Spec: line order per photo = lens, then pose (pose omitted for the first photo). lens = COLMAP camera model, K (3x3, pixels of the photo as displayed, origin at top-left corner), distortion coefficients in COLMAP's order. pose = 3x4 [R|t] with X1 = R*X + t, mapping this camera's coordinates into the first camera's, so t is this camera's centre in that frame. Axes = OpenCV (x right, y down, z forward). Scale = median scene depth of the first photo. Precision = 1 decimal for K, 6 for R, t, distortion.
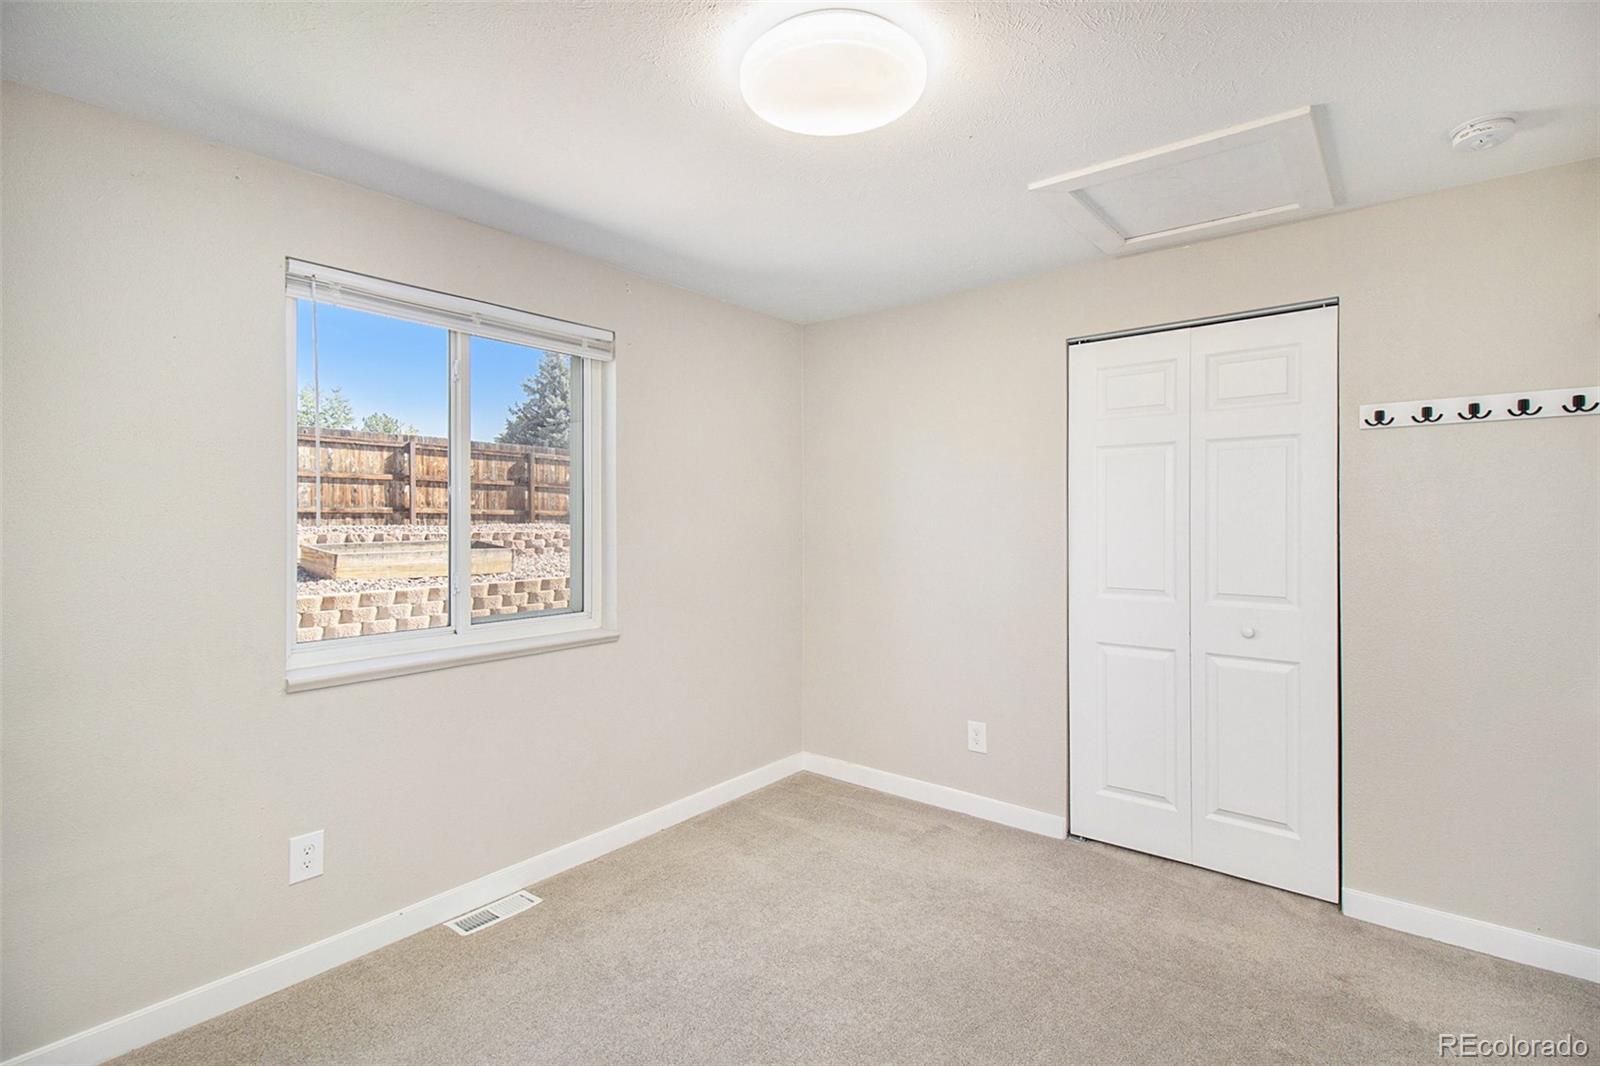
lens RADIAL K [[741.2, 0, 785.2], [0, 741.2, 519.3], [0, 0, 1]] dist [-0.004939, -0.000652]
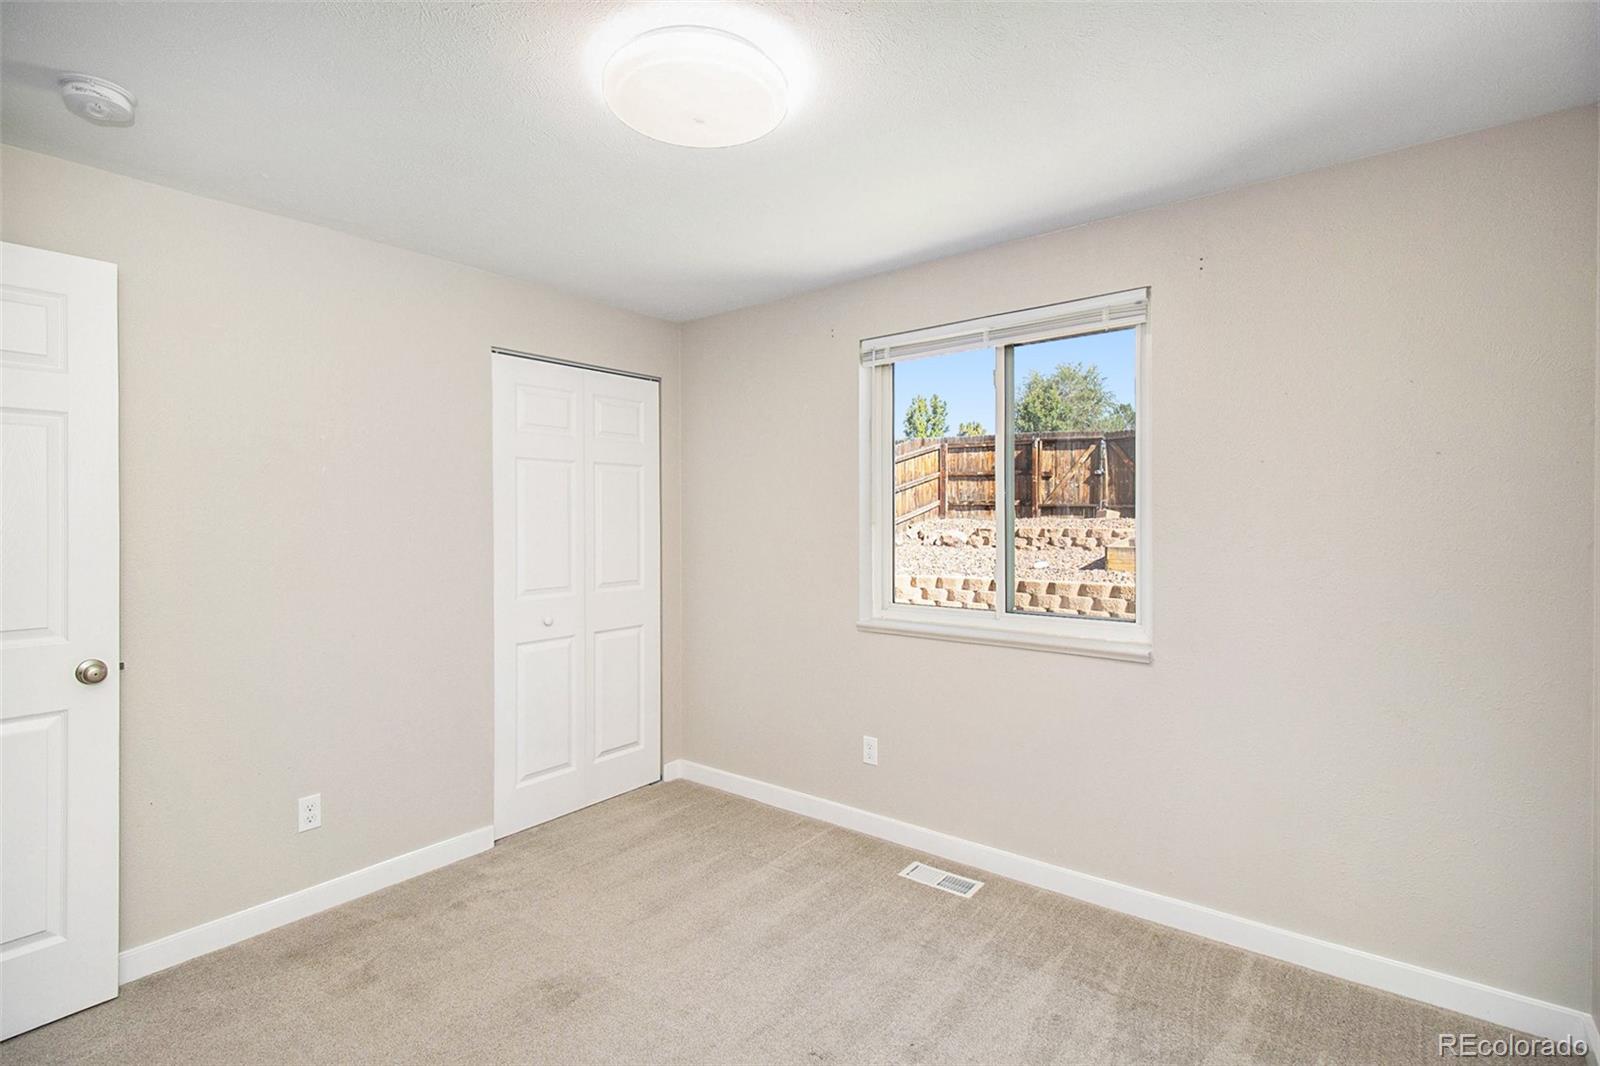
lens RADIAL K [[741.2, 0, 811.5], [0, 741.2, 533.3], [0, 0, 1]] dist [-0.004939, -0.000652]
pose [[0.012328, 0.029234, -0.999497, 0.690676], [0.008143, 0.999536, 0.029335, -0.015113], [0.999891, -0.008500, 0.012084, 0.753286]]
